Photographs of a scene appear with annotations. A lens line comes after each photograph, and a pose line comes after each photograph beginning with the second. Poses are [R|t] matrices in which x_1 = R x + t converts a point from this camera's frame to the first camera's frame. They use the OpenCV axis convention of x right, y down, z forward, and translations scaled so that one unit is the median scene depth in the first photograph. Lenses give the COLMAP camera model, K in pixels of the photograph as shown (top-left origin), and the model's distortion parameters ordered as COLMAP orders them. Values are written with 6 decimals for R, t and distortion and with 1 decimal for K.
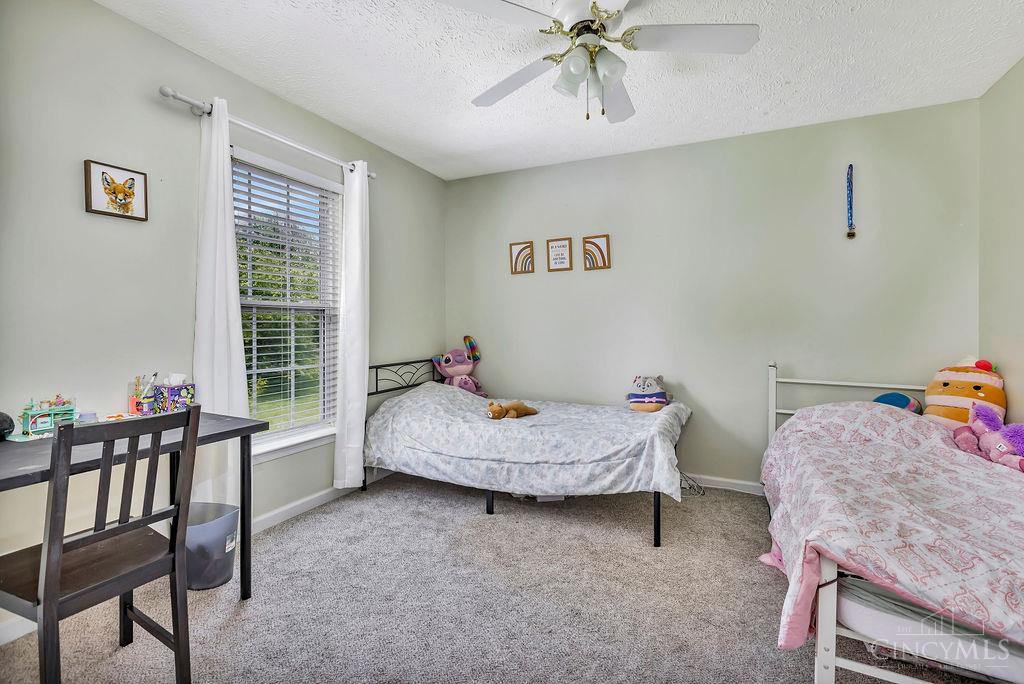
lens RADIAL K [[470.1, 0, 512.1], [0, 470.1, 326.0], [0, 0, 1]] dist [0.032926, 0.000383]
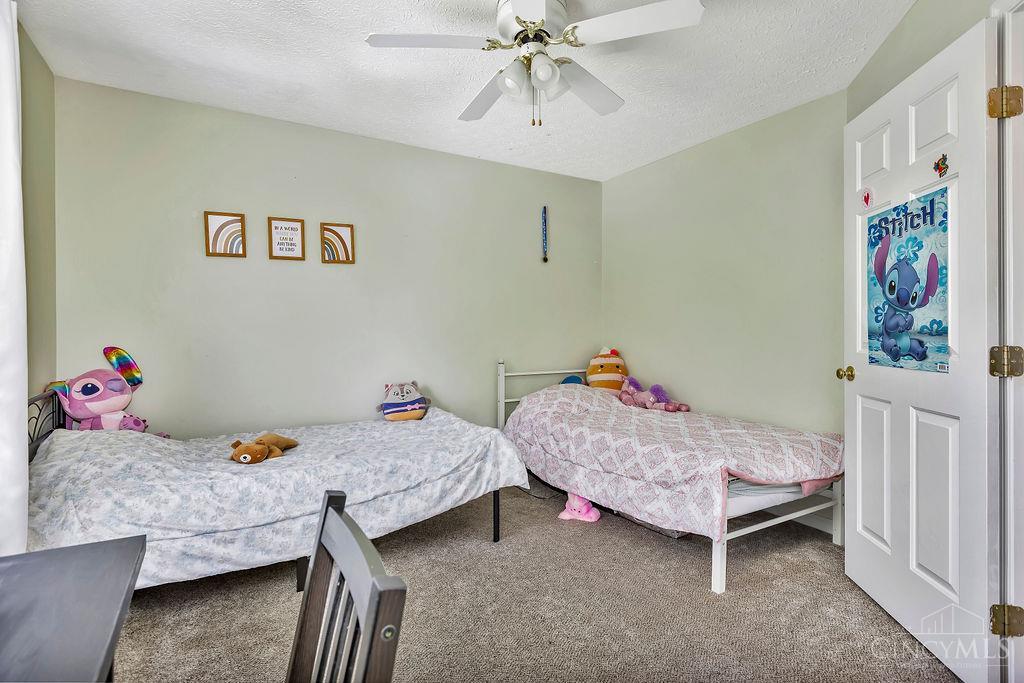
lens RADIAL K [[494.3, 0, 511.7], [0, 494.3, 329.5], [0, 0, 1]] dist [-0.001508, -0.000065]
pose [[0.573335, -0.002611, 0.819317, -0.411669], [0.008083, 0.999964, -0.002470, 0.004393], [-0.819281, 0.008038, 0.573336, 0.260077]]
